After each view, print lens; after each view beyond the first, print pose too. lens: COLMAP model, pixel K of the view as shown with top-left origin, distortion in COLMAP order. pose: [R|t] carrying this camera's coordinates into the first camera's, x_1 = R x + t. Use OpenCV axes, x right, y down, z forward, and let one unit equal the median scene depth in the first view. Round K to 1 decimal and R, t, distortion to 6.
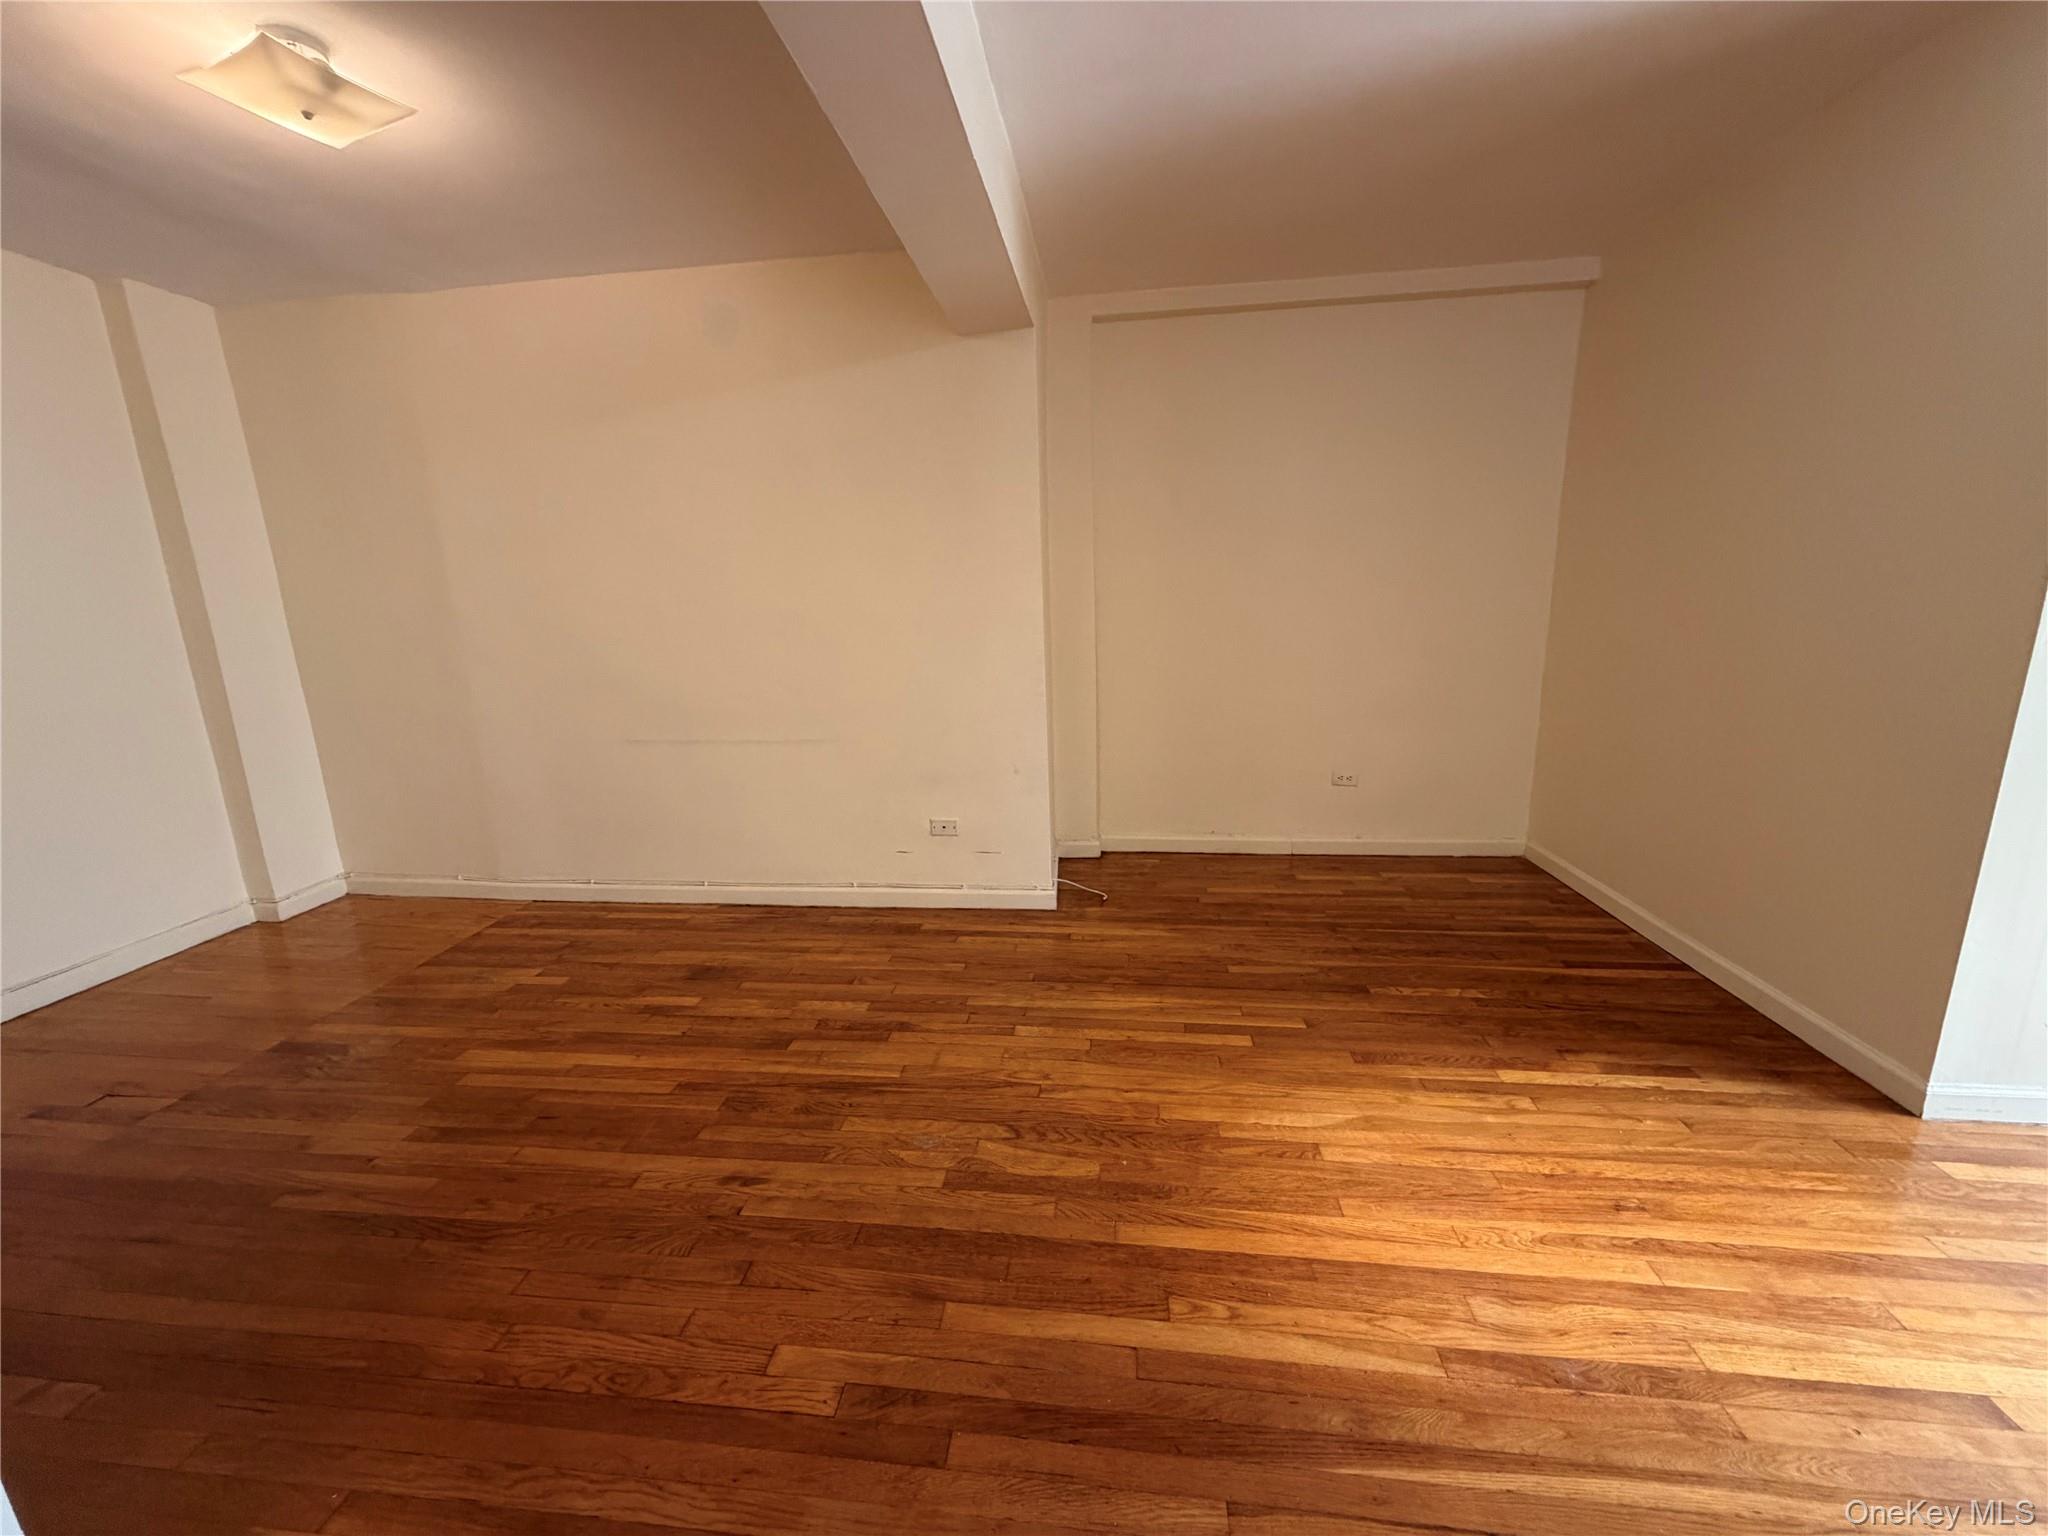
lens RADIAL K [[813.2, 0, 1015.5], [0, 813.2, 768.7], [0, 0, 1]] dist [-0.000909, -0.000155]
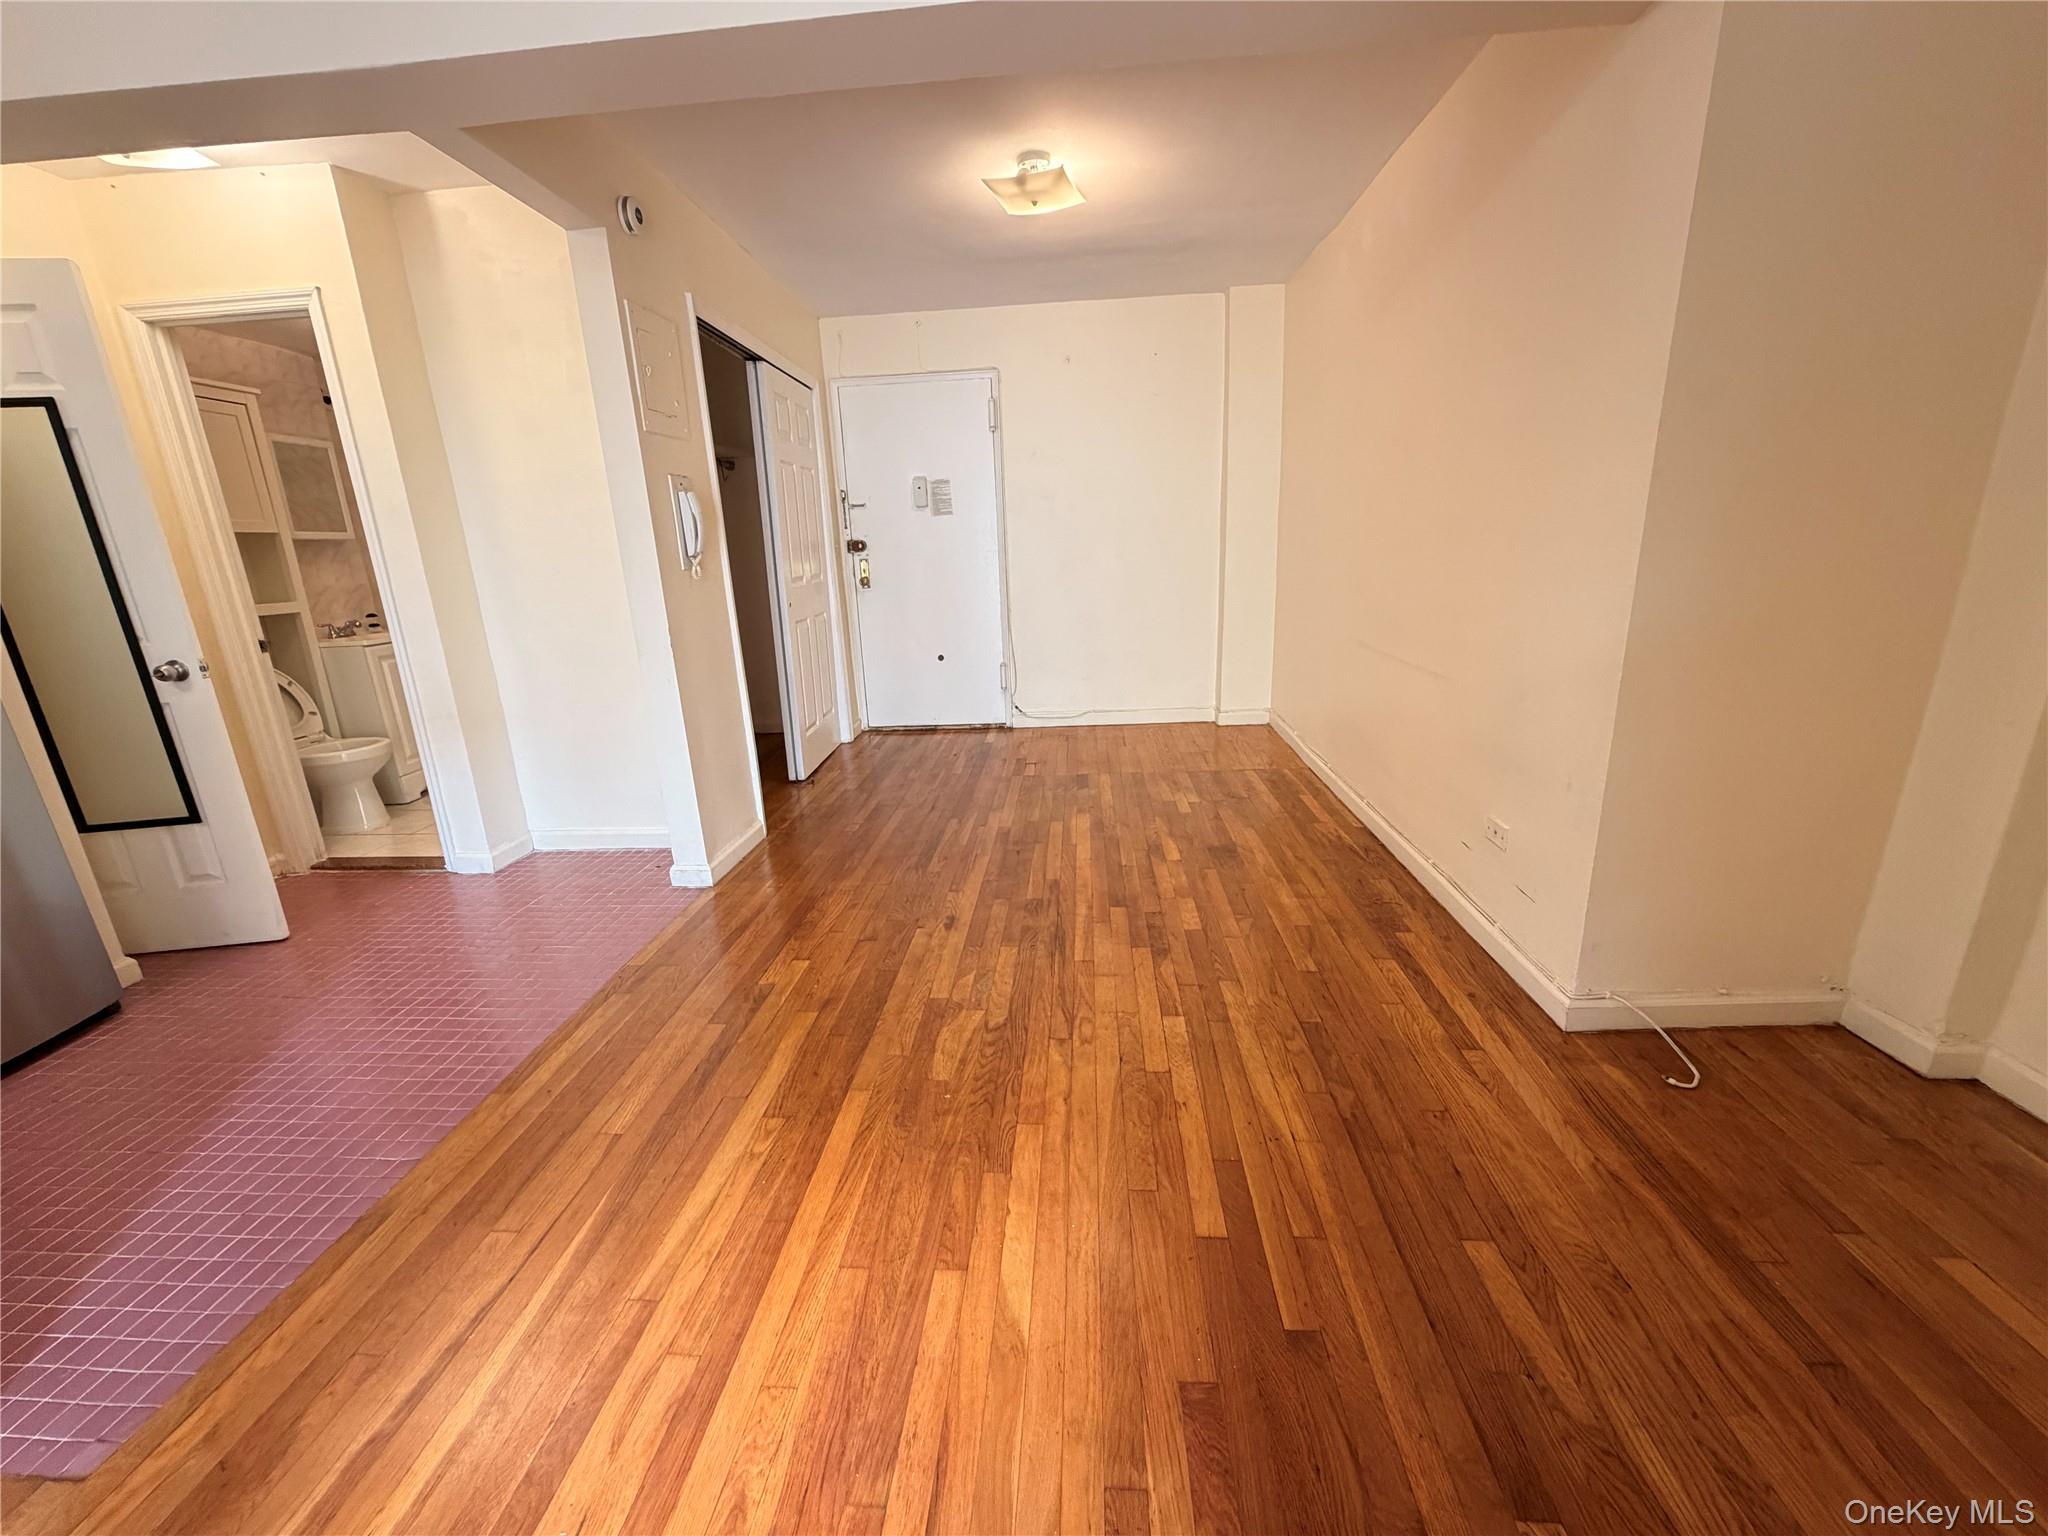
lens RADIAL K [[813.2, 0, 1015.5], [0, 813.2, 768.7], [0, 0, 1]] dist [-0.000909, -0.000155]
pose [[0.045732, 0.304643, -0.951368, 0.827876], [-0.177047, 0.939760, 0.292415, -0.169725], [0.983139, 0.155064, 0.096913, 0.794253]]
